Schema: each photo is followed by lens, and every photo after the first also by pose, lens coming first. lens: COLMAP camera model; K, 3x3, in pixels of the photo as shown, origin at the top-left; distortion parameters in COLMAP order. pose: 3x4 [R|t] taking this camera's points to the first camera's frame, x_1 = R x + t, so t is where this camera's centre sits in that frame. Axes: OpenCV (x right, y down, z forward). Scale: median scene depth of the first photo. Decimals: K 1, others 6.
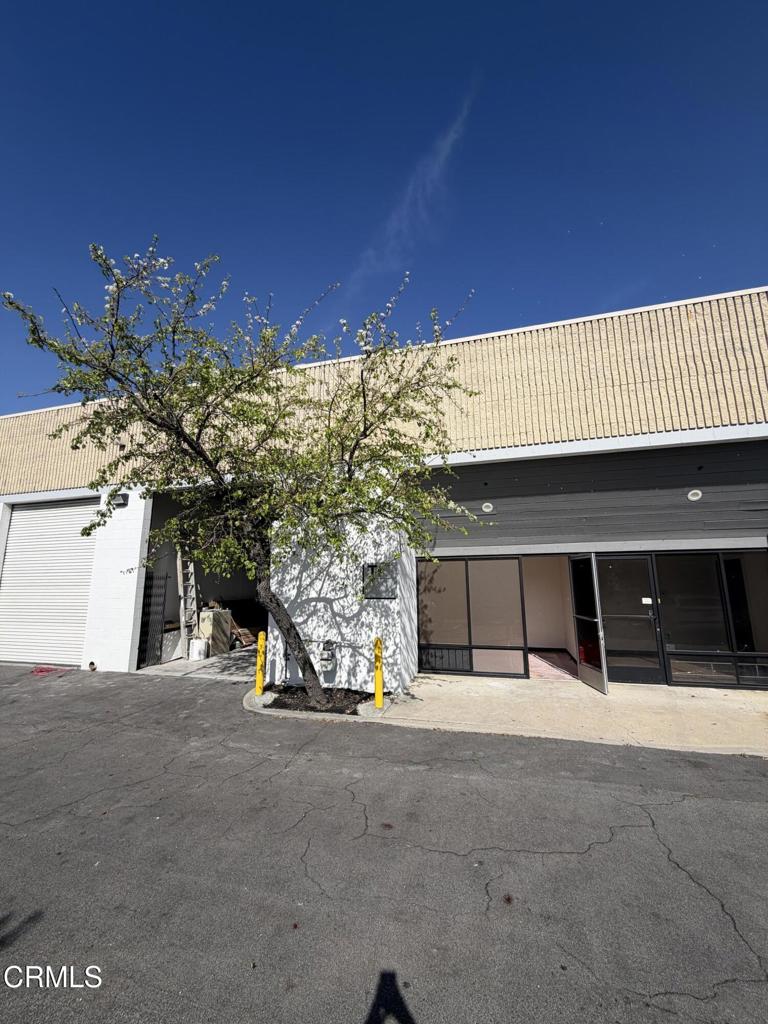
lens RADIAL K [[415.7, 0, 383.0], [0, 415.7, 506.7], [0, 0, 1]] dist [-0.000300, -0.000126]
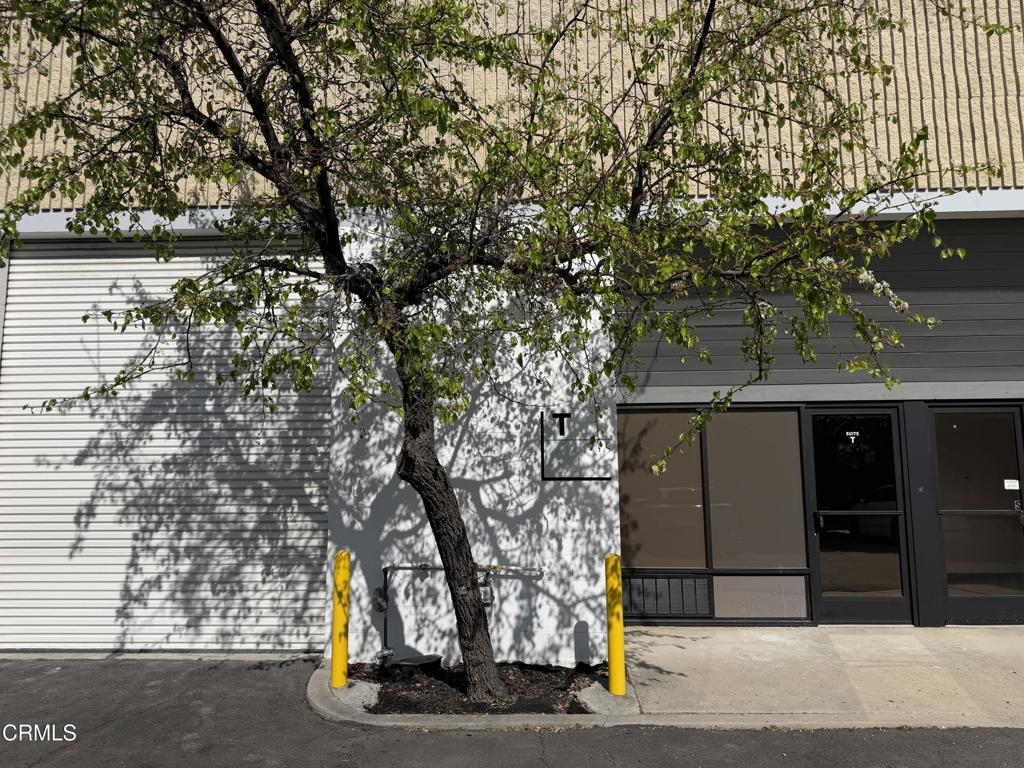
lens RADIAL K [[730.2, 0, 512.0], [0, 730.2, 384.0], [0, 0, 1]] dist [0.034159, -0.035013]
pose [[0.971441, 0.029502, 0.235438, -0.302219], [-0.041032, 0.998179, 0.044222, 0.072757], [-0.233705, -0.052619, 0.970883, 0.180202]]
